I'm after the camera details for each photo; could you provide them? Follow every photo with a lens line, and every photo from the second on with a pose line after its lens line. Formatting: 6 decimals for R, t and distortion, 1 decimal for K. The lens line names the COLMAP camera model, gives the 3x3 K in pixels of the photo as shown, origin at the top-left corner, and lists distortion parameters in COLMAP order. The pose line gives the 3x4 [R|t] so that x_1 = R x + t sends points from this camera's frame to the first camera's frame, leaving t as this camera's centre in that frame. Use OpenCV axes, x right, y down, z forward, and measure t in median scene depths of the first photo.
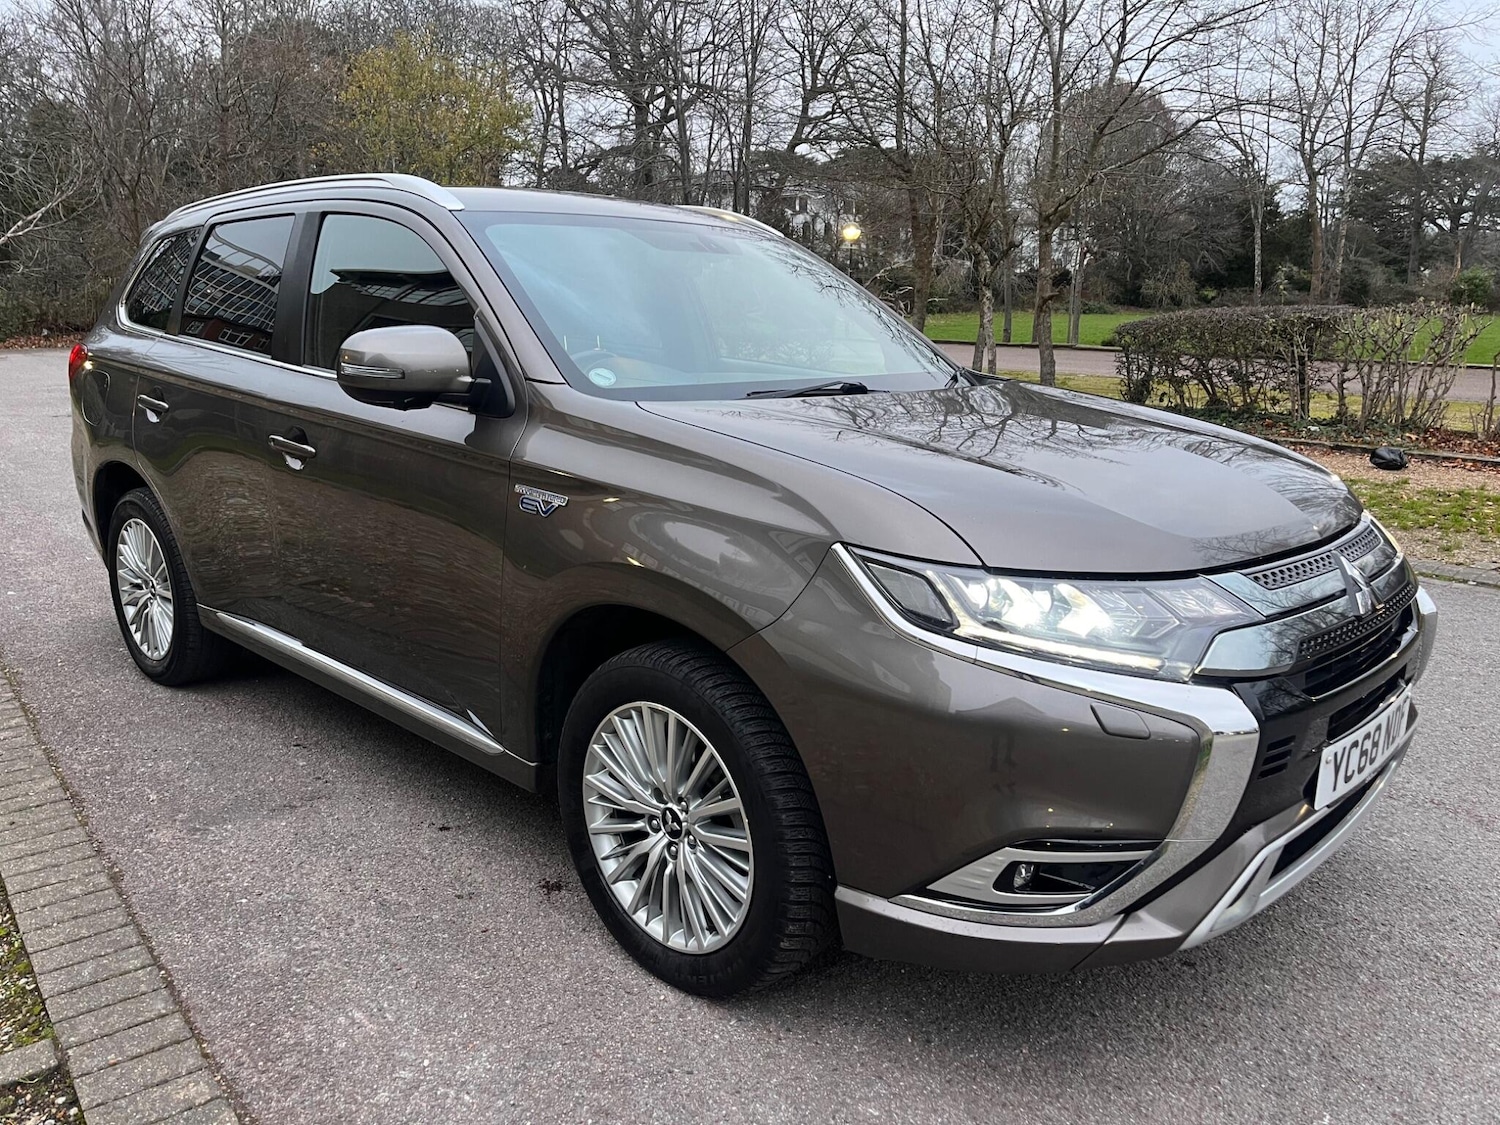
lens RADIAL K [[1112.5, 0, 808.7], [0, 1112.5, 564.5], [0, 0, 1]] dist [0.088236, -0.108971]
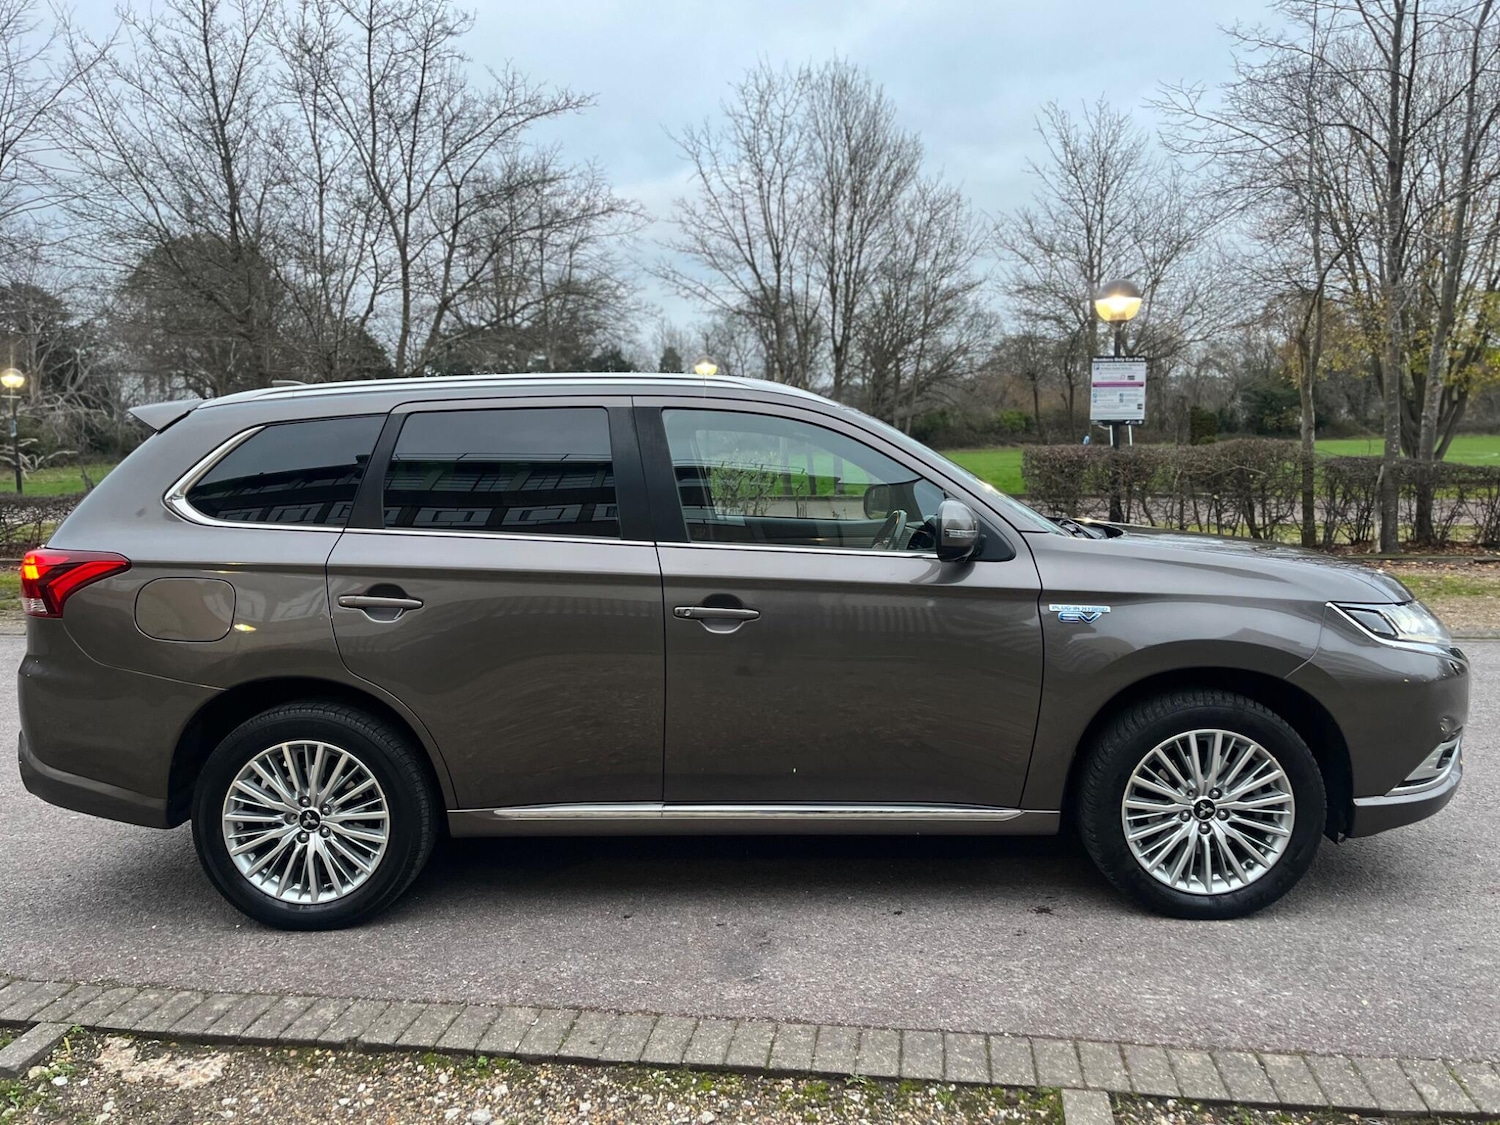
lens RADIAL K [[1088.9, 0, 751.4], [0, 1088.9, 567.5], [0, 0, 1]] dist [0.090241, -0.113201]
pose [[0.749672, -0.093023, 0.655239, -1.514512], [0.171410, 0.983580, -0.056477, -0.110305], [-0.639226, 0.154654, 0.753307, 0.212446]]
